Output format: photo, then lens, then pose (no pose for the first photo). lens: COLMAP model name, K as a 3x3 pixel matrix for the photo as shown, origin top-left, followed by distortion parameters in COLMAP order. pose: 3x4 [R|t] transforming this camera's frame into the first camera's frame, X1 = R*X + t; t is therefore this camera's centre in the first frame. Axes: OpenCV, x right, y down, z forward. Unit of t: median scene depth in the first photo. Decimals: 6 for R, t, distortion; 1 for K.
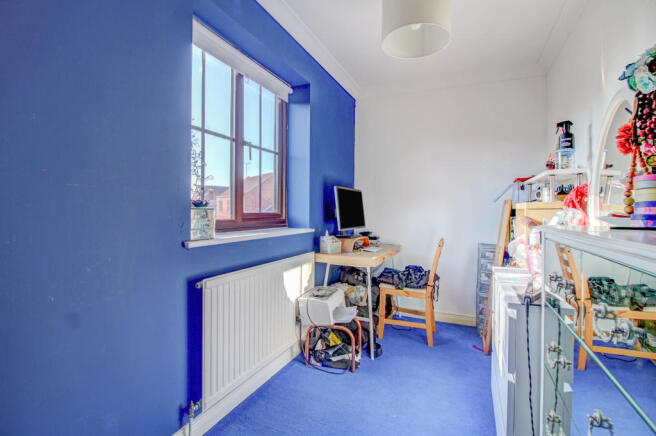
lens RADIAL K [[308.8, 0, 327.4], [0, 308.8, 215.3], [0, 0, 1]] dist [0.000369, -0.000240]
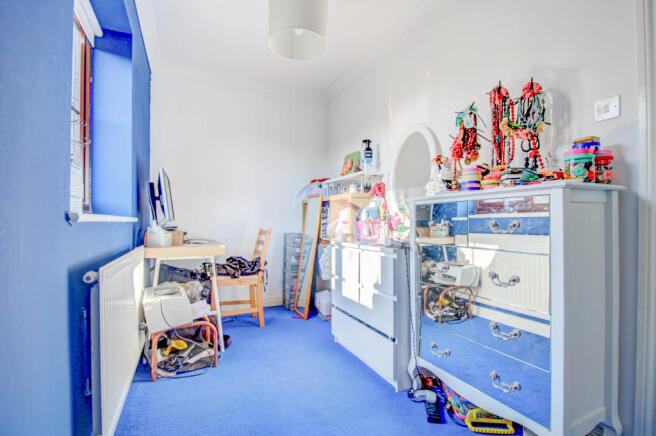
lens RADIAL K [[317.5, 0, 330.5], [0, 317.5, 227.0], [0, 0, 1]] dist [-0.024761, -0.001260]
pose [[0.655083, -0.013268, 0.755440, -0.370129], [0.011422, 0.999905, 0.007657, 0.075142], [-0.755470, 0.003613, 0.655173, 0.103472]]
